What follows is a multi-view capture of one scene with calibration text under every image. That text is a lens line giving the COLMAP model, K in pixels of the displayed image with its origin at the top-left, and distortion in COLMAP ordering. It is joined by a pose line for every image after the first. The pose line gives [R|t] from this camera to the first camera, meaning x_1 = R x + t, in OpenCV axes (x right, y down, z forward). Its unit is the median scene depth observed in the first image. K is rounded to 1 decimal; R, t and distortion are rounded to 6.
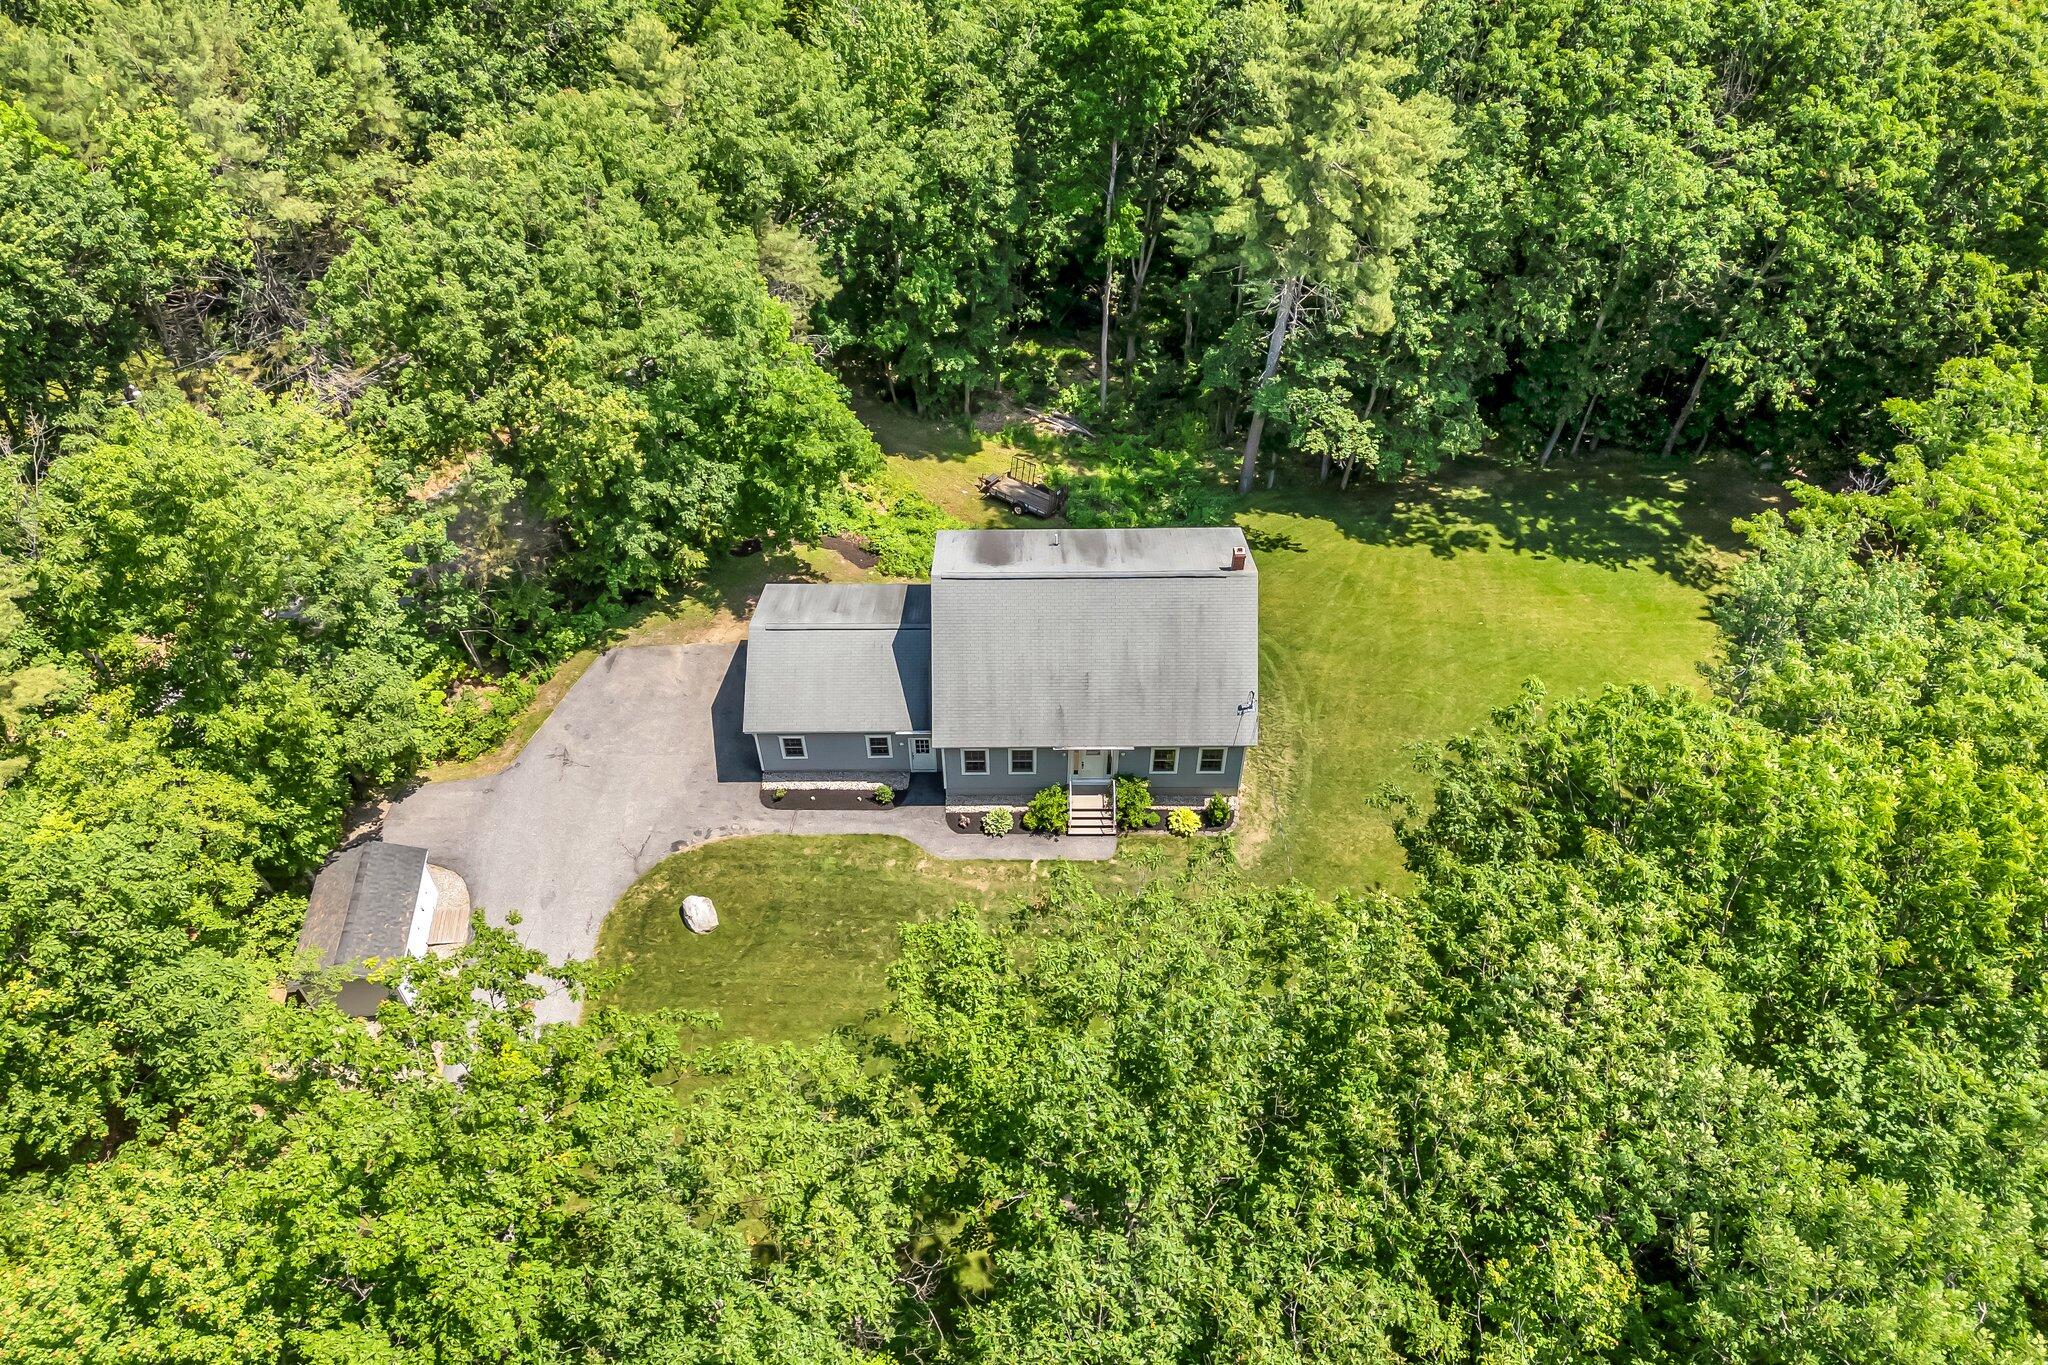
lens RADIAL K [[1500.1, 0, 1007.3], [0, 1500.1, 700.6], [0, 0, 1]] dist [0.067147, -0.040802]
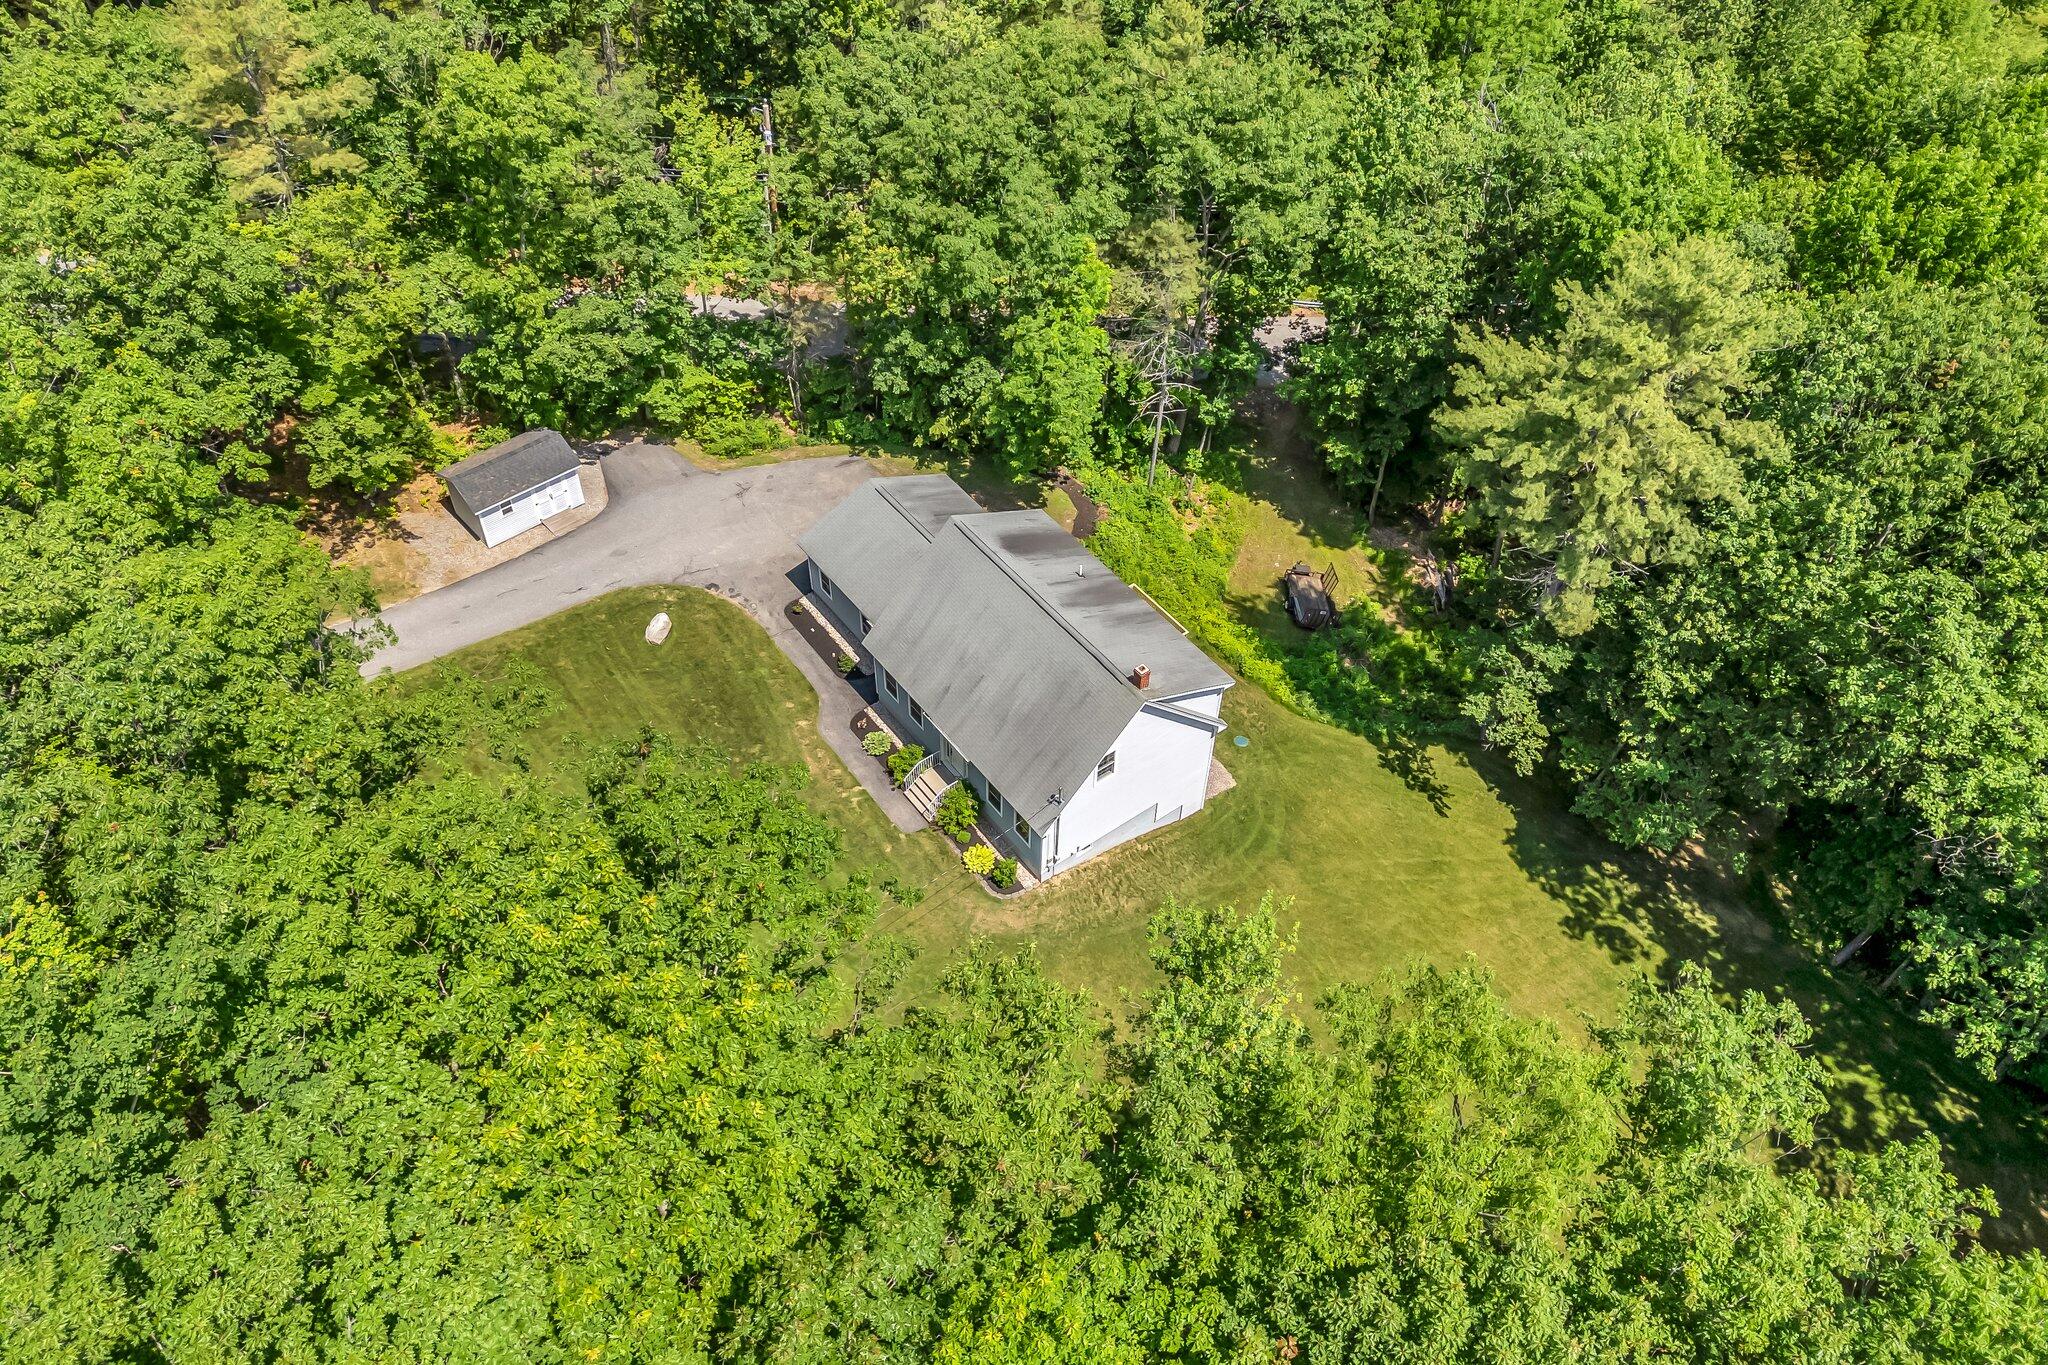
lens RADIAL K [[1500.1, 0, 1012.1], [0, 1500.1, 676.0], [0, 0, 1]] dist [0.067147, -0.040802]
pose [[0.591318, 0.603441, -0.534979, 0.586920], [-0.616406, 0.765952, 0.182652, -0.207835], [0.519987, 0.221759, 0.824886, 0.152997]]
